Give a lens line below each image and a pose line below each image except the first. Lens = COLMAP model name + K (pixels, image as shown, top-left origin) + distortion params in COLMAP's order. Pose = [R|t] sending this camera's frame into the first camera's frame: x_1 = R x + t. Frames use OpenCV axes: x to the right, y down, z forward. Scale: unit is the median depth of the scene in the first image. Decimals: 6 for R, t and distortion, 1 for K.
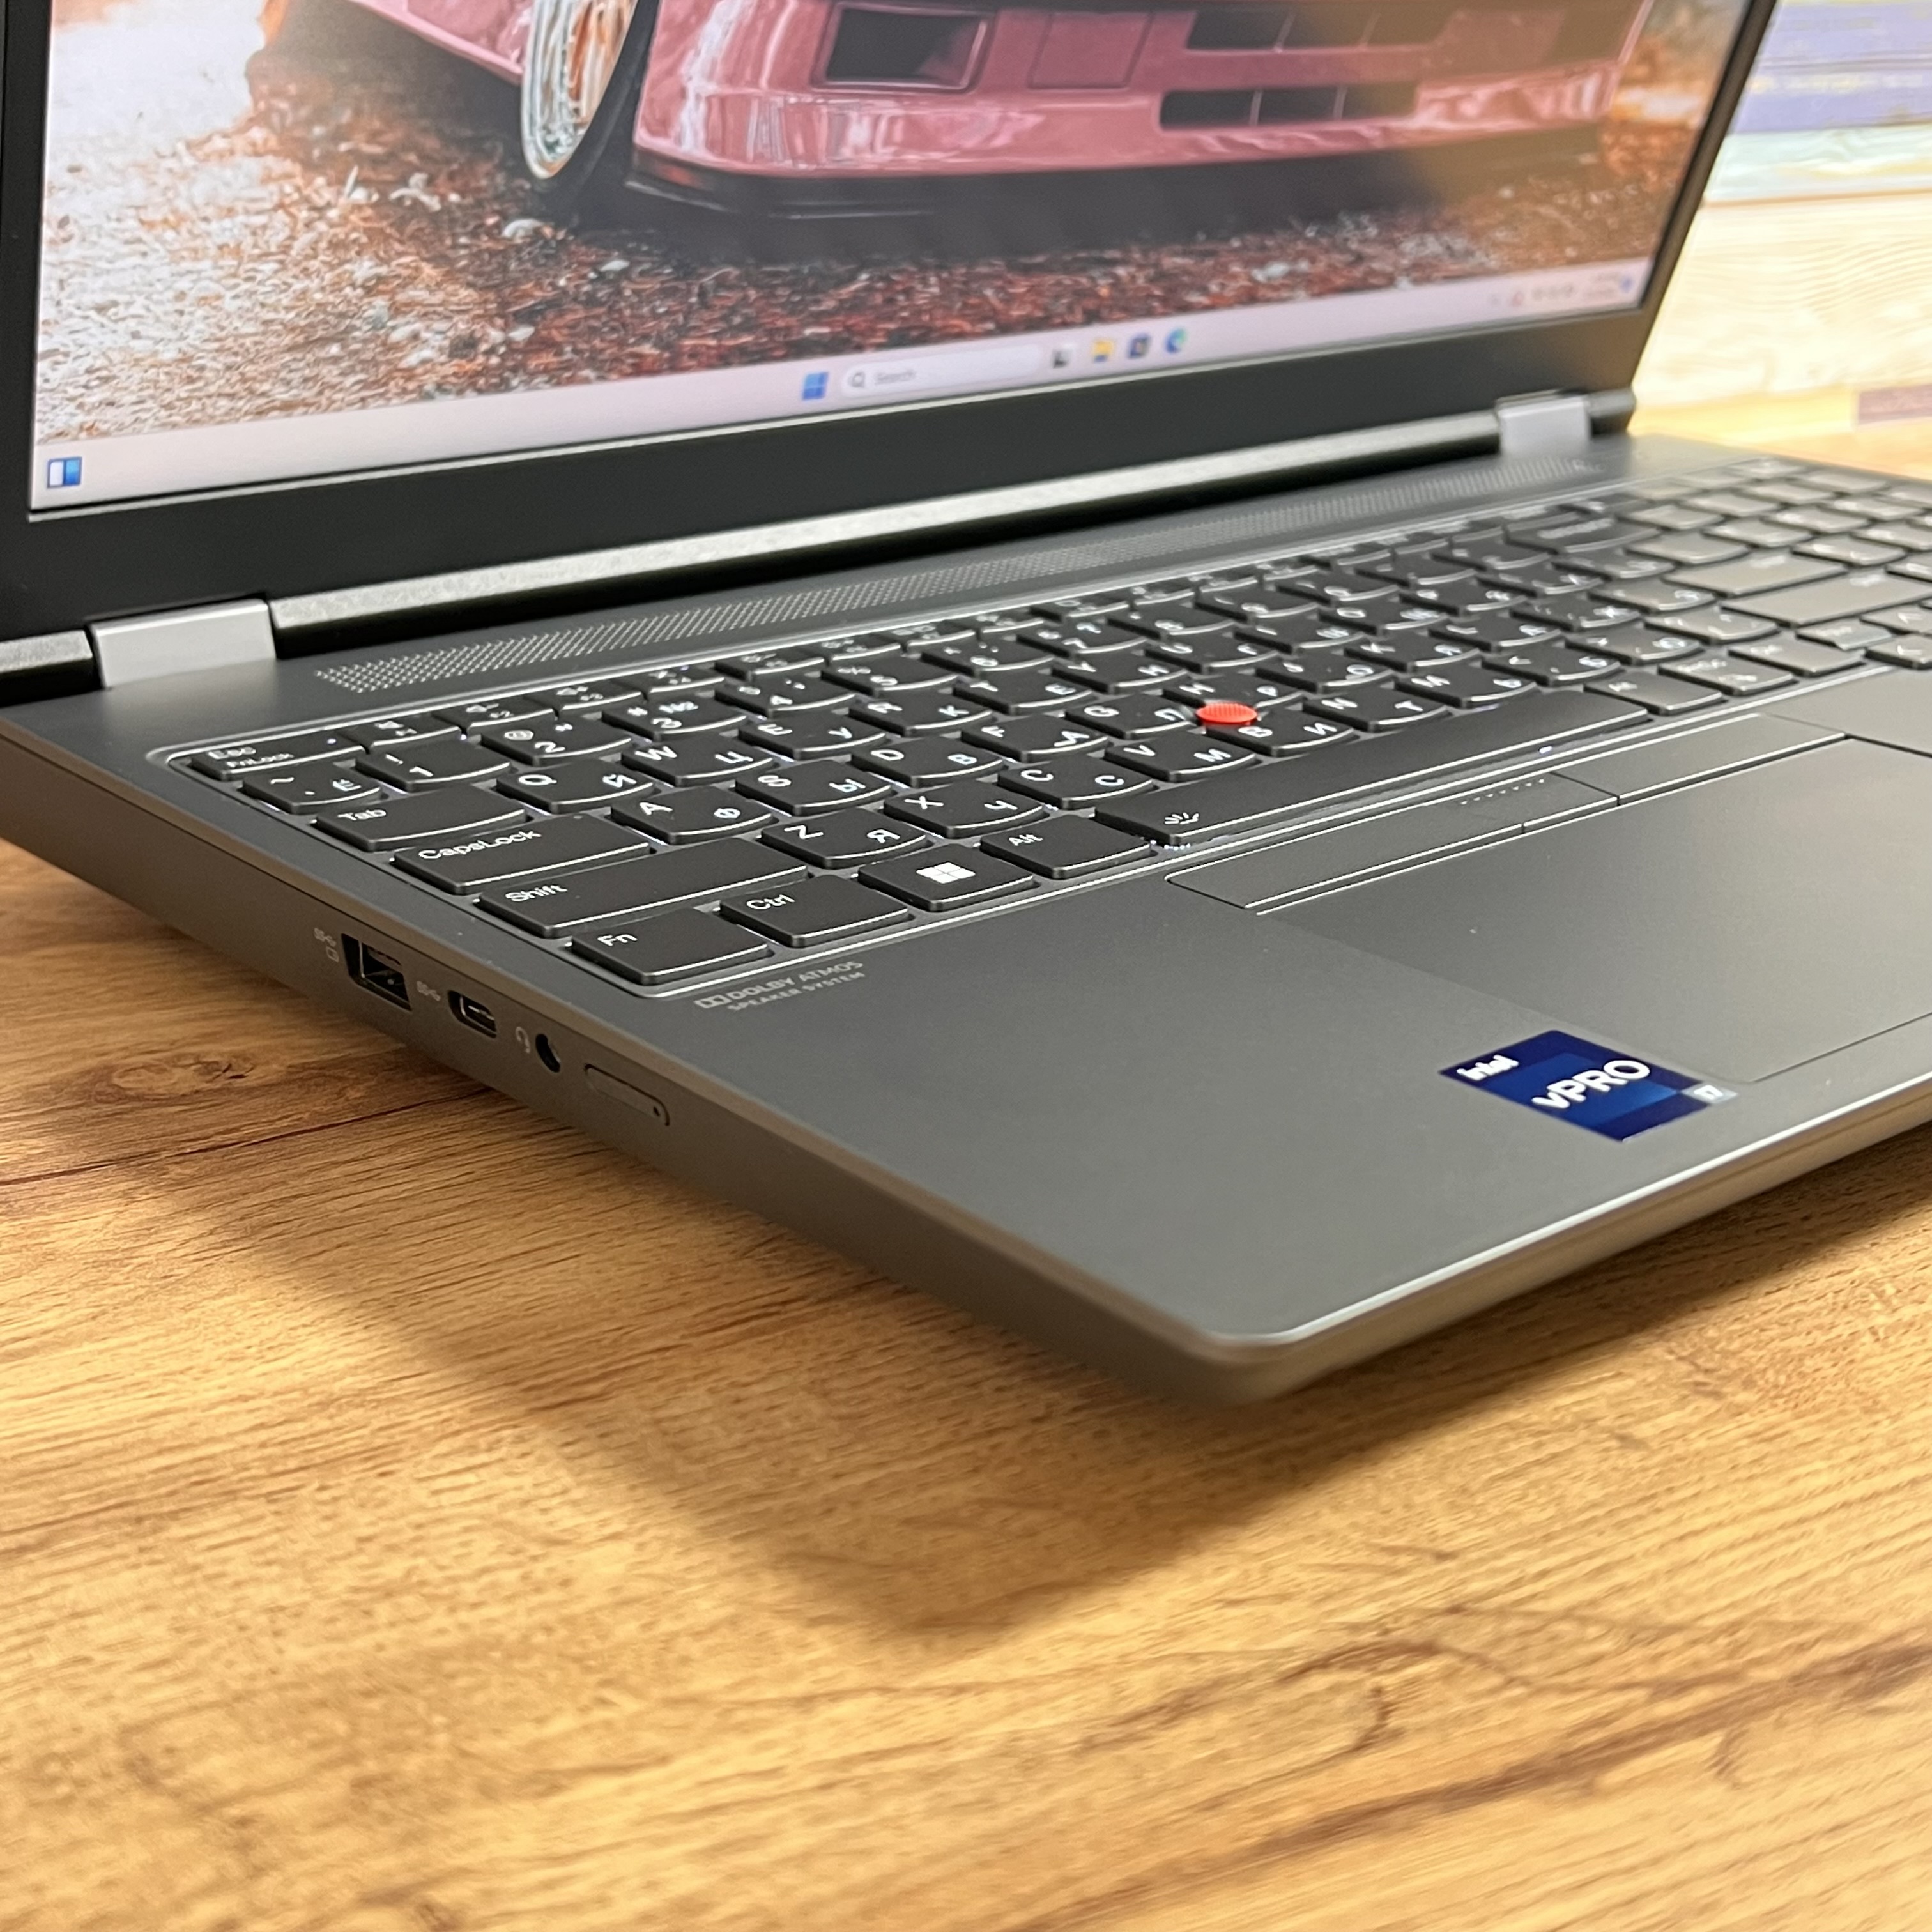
lens RADIAL K [[2021.2, 0, 966.0], [0, 2021.2, 966.0], [0, 0, 1]] dist [0.101714, -0.176420]
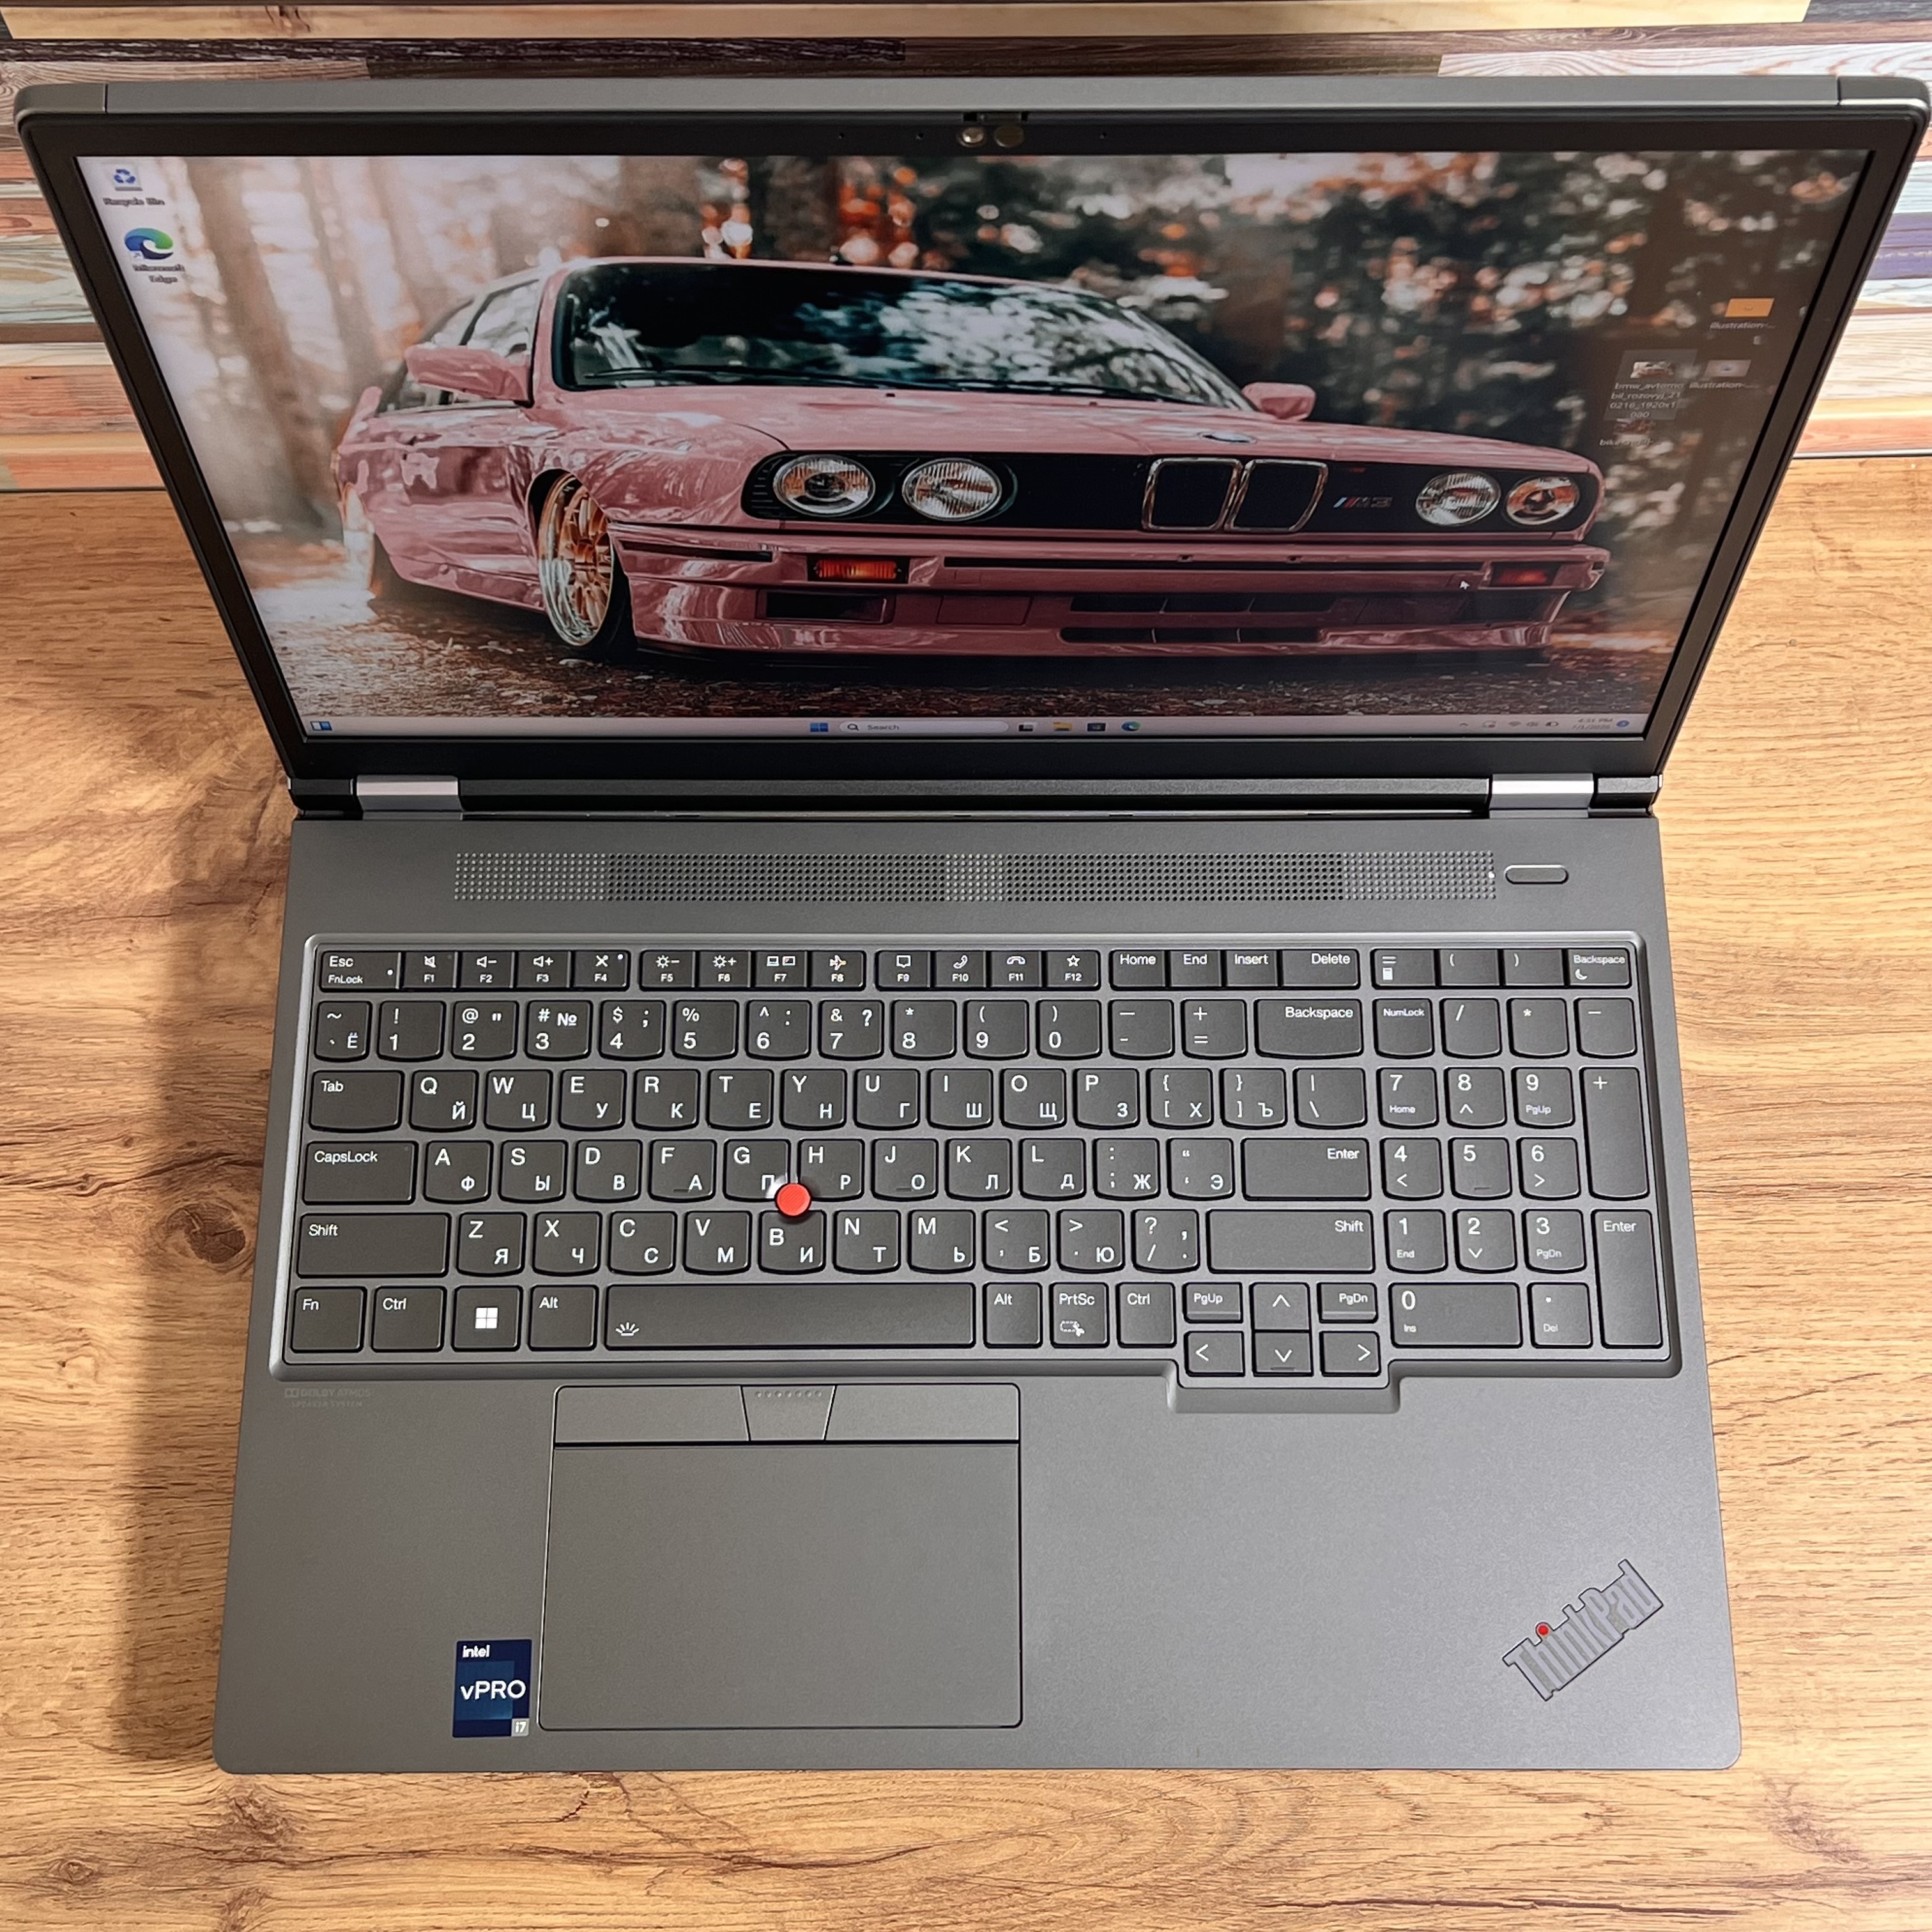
lens RADIAL K [[2021.2, 0, 966.0], [0, 2021.2, 966.0], [0, 0, 1]] dist [0.101714, -0.176420]
pose [[0.852636, 0.378908, -0.359779, 0.636936], [-0.200580, 0.873166, 0.444239, -0.868239], [0.482473, -0.306609, 0.820494, -0.147736]]
